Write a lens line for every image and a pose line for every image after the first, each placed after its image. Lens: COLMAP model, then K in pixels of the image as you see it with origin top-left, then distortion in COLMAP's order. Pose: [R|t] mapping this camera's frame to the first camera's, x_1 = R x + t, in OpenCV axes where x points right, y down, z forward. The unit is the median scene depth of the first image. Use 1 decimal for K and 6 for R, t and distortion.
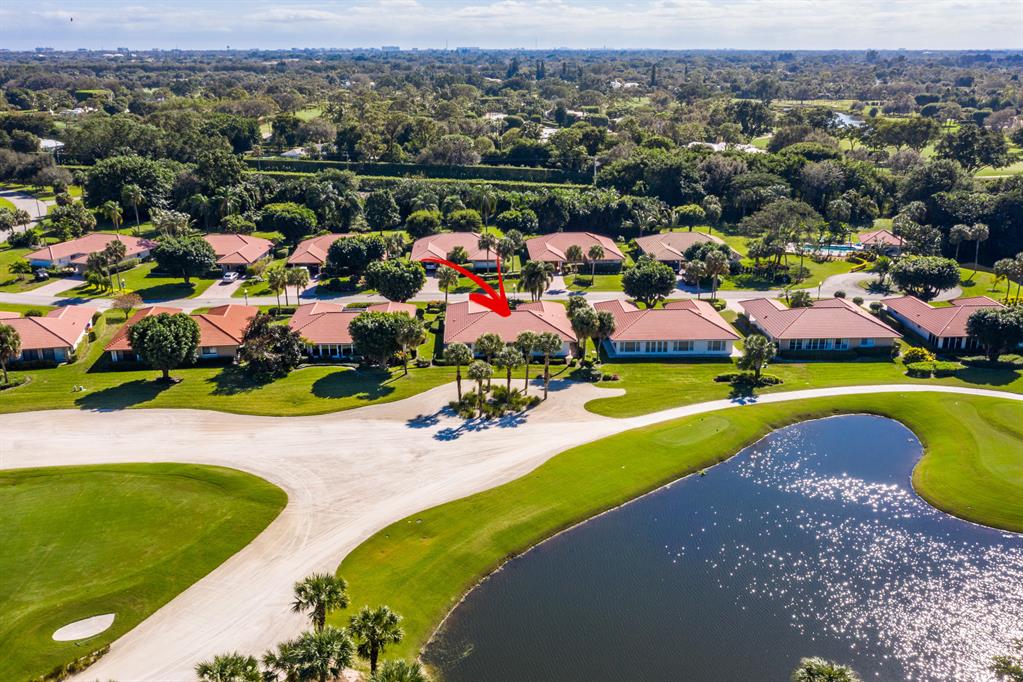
lens RADIAL K [[811.1, 0, 505.2], [0, 811.1, 342.1], [0, 0, 1]] dist [-0.004848, 0.007515]
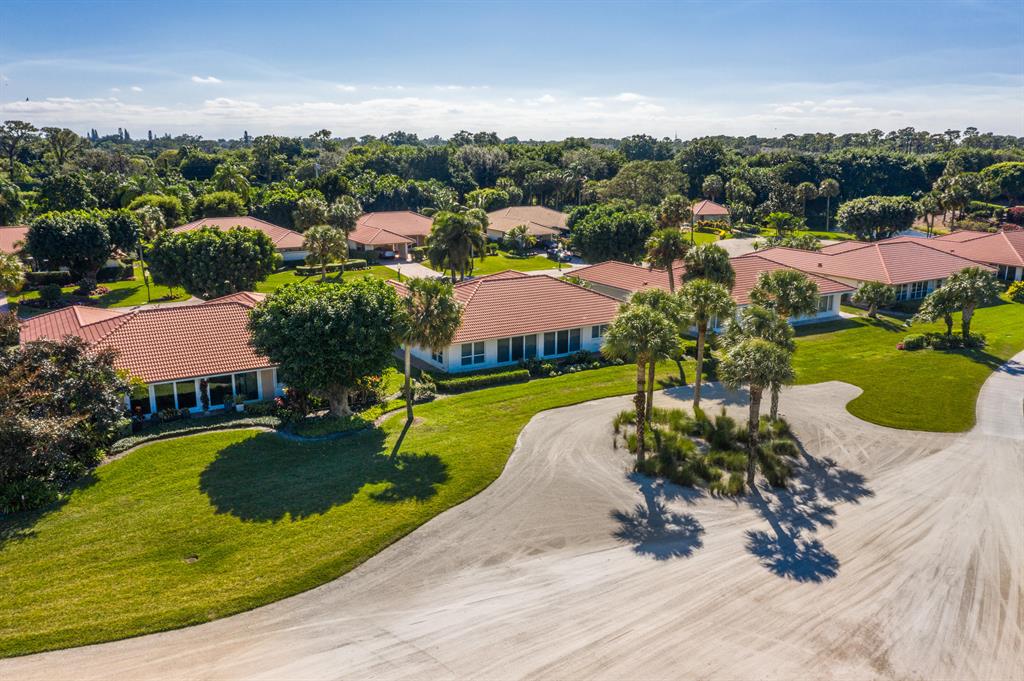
lens RADIAL K [[811.9, 0, 519.5], [0, 811.9, 340.7], [0, 0, 1]] dist [-0.004848, 0.007515]
pose [[0.910306, -0.115168, 0.397591, -0.207649], [0.130535, 0.991375, -0.011701, 0.009071], [-0.392814, 0.062551, 0.917488, 0.529031]]
